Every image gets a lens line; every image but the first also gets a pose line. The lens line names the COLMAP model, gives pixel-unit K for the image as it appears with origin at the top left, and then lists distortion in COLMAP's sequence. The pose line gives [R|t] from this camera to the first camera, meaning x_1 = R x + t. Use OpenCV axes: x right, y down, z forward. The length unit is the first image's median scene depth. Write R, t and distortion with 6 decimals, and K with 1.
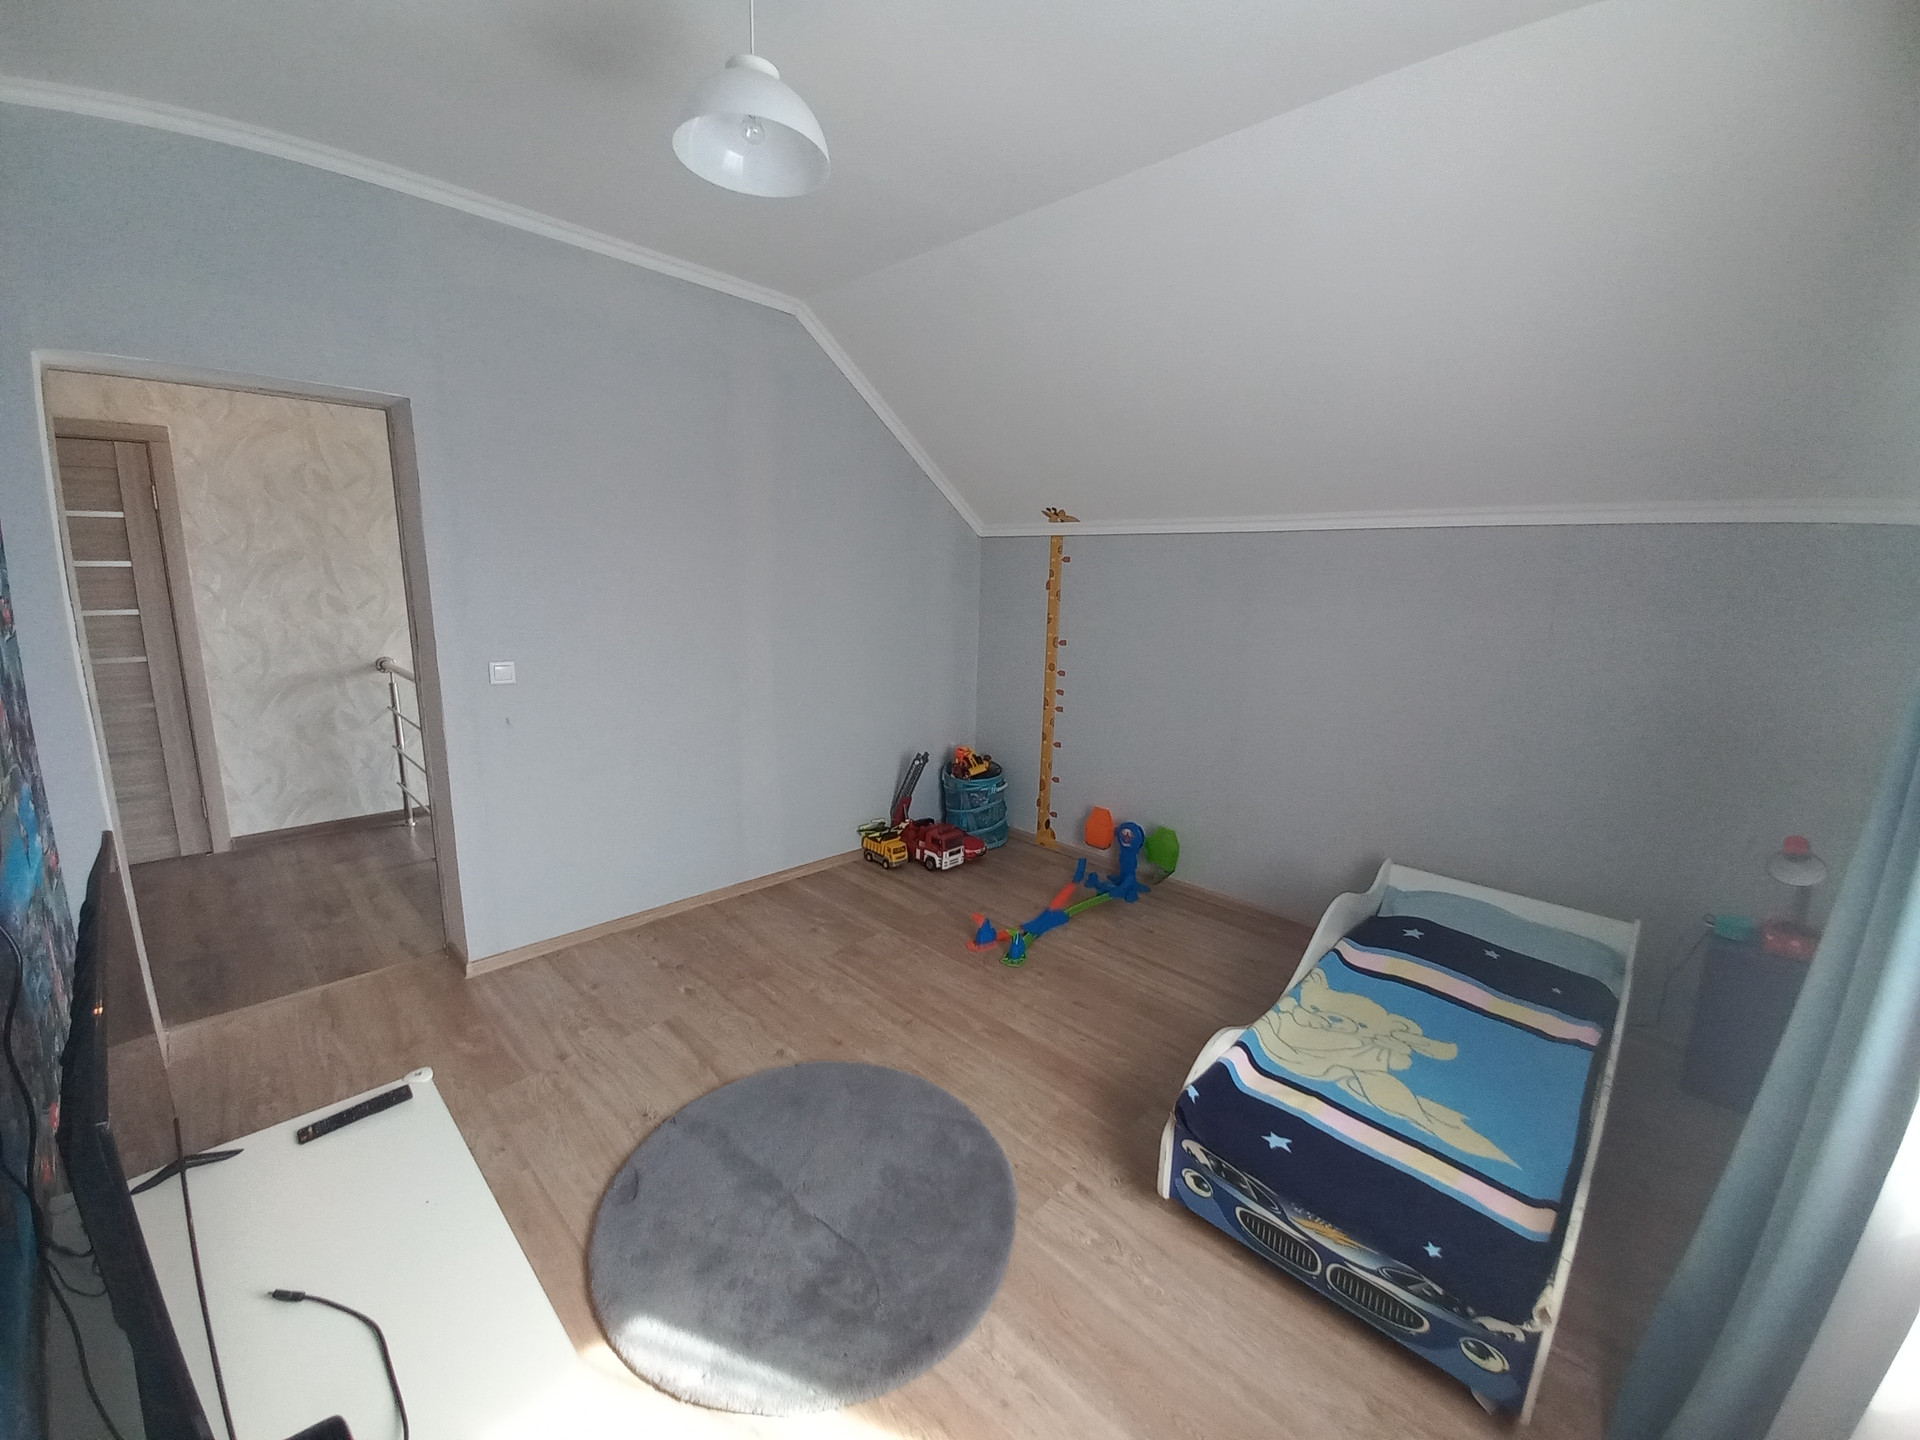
lens RADIAL K [[759.2, 0, 950.0], [0, 759.2, 718.9], [0, 0, 1]] dist [-0.000373, -0.006212]
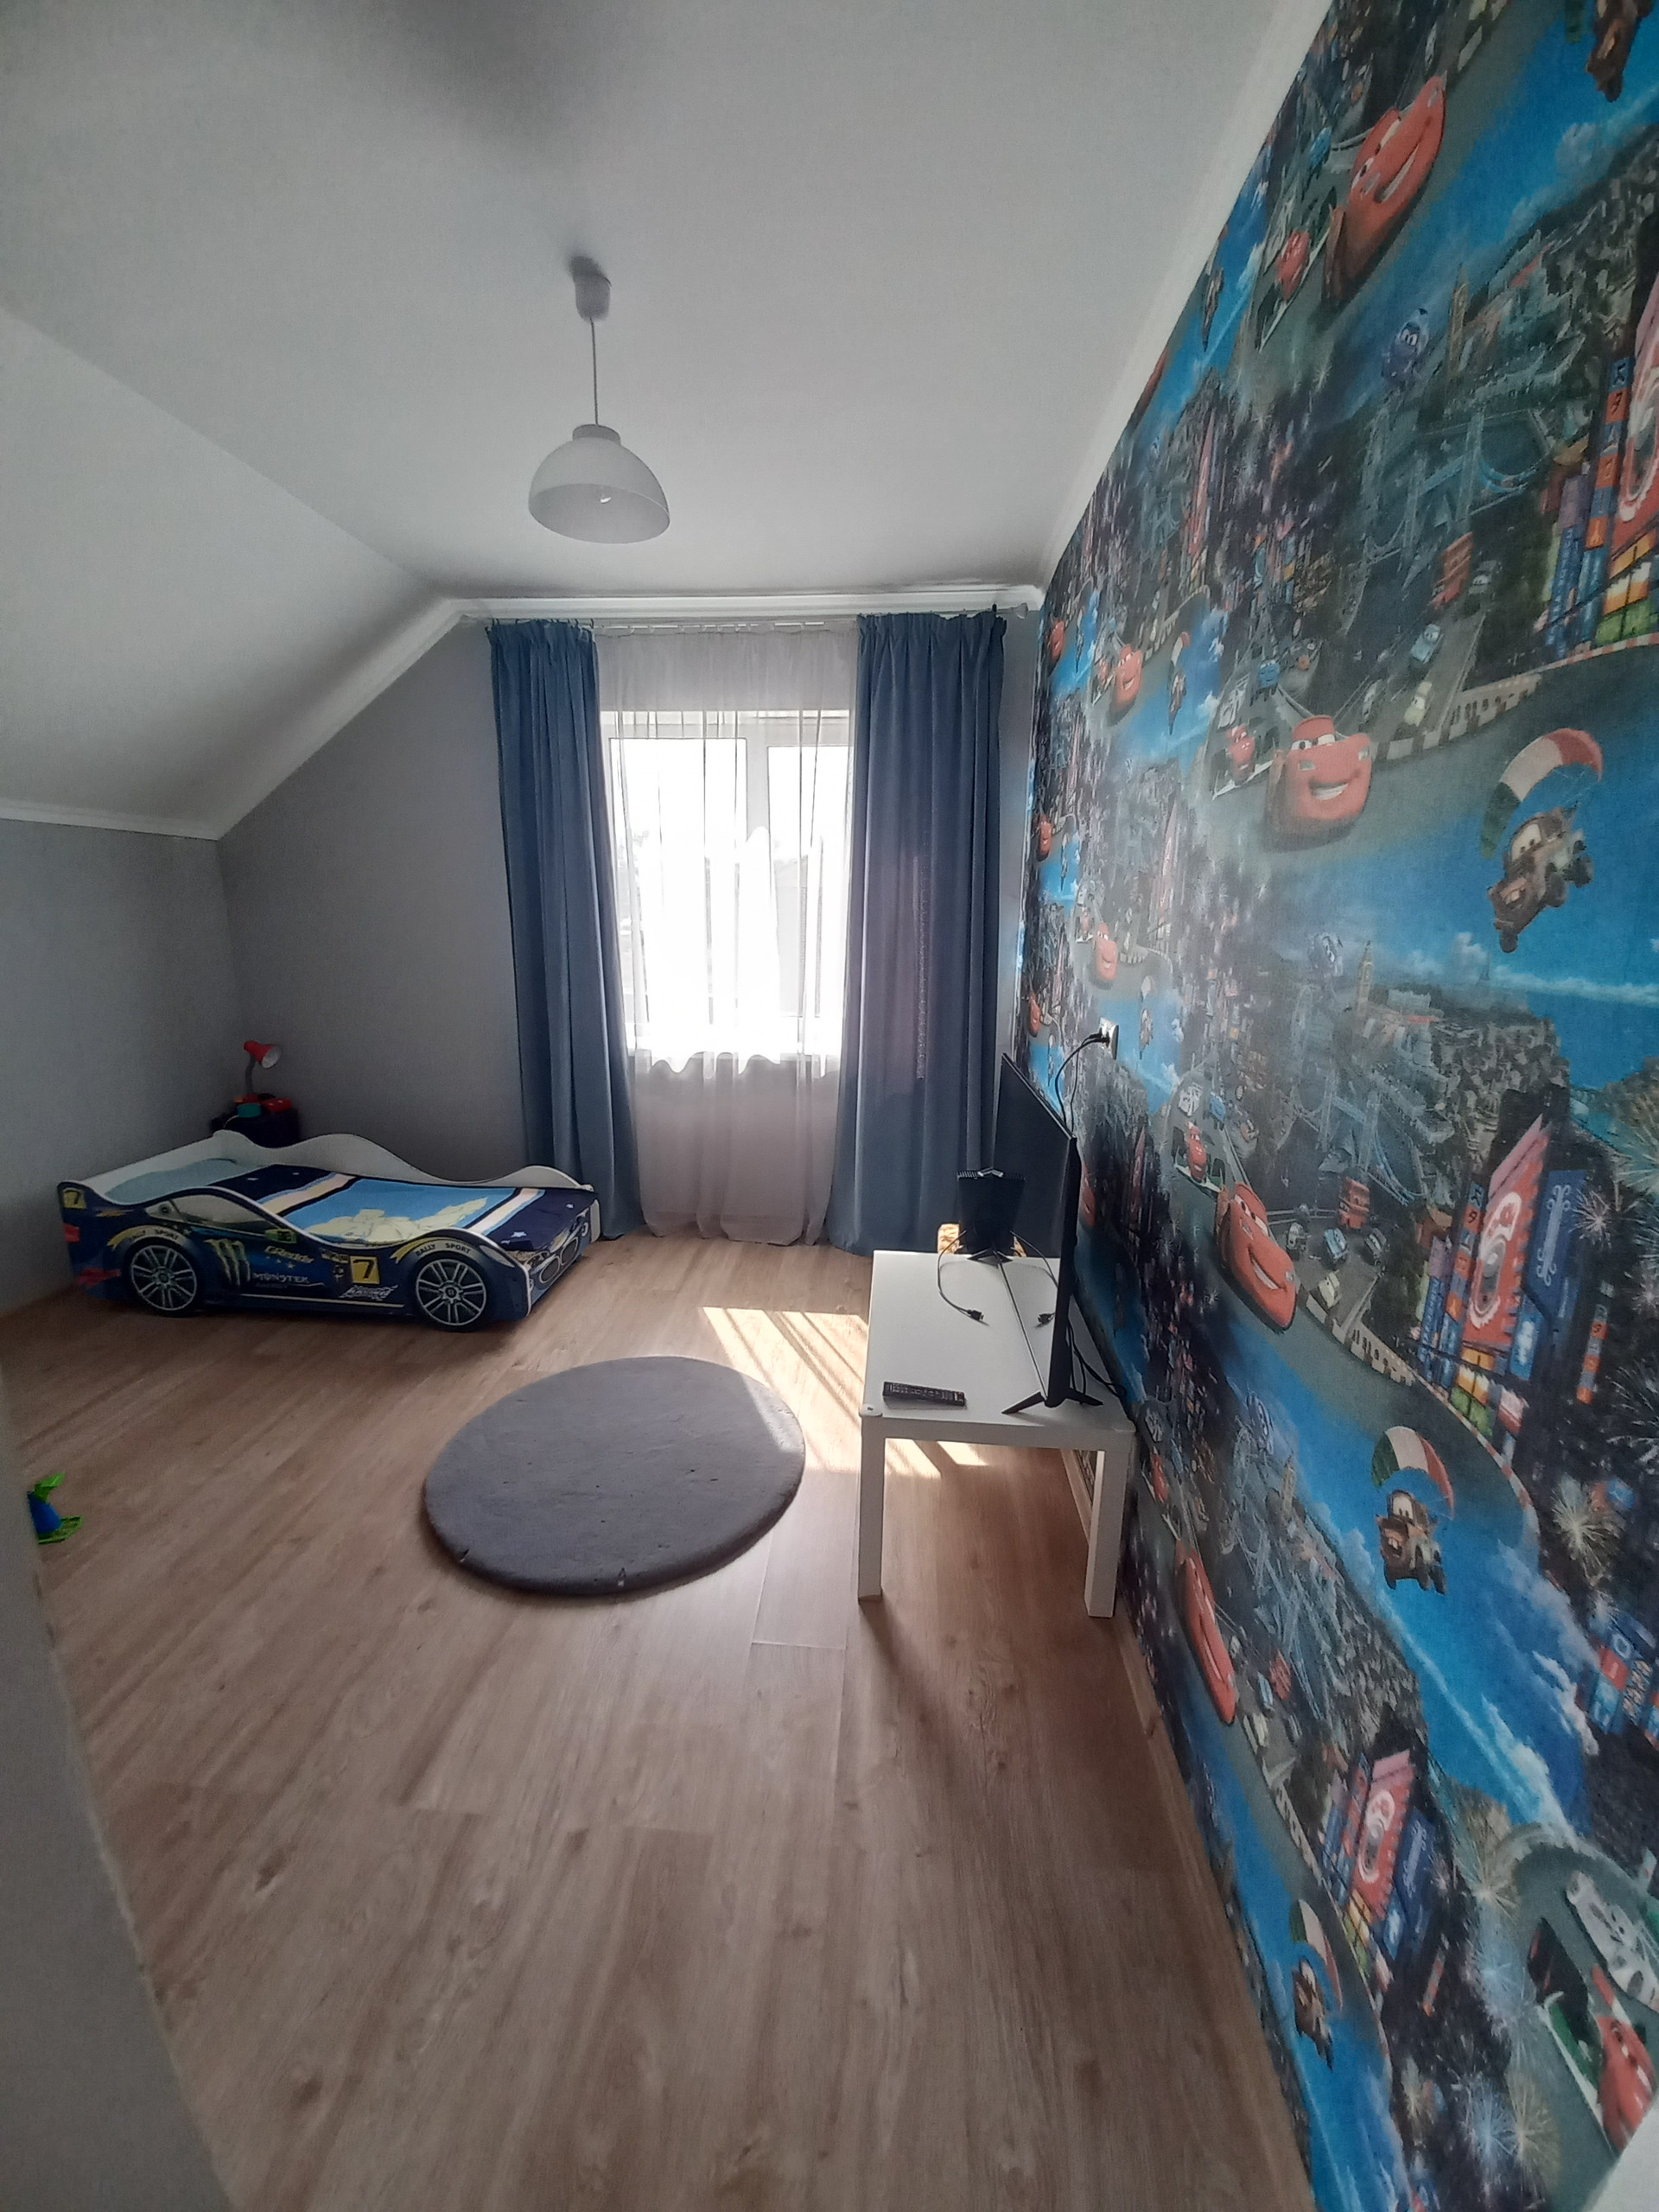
lens RADIAL K [[874.7, 0, 824.9], [0, 874.7, 1104.9], [0, 0, 1]] dist [-0.000373, -0.006212]
pose [[-0.632544, -0.212711, 0.744743, -0.959901], [0.112524, 0.926109, 0.360084, -0.224965], [-0.766307, 0.311571, -0.561870, 1.047854]]
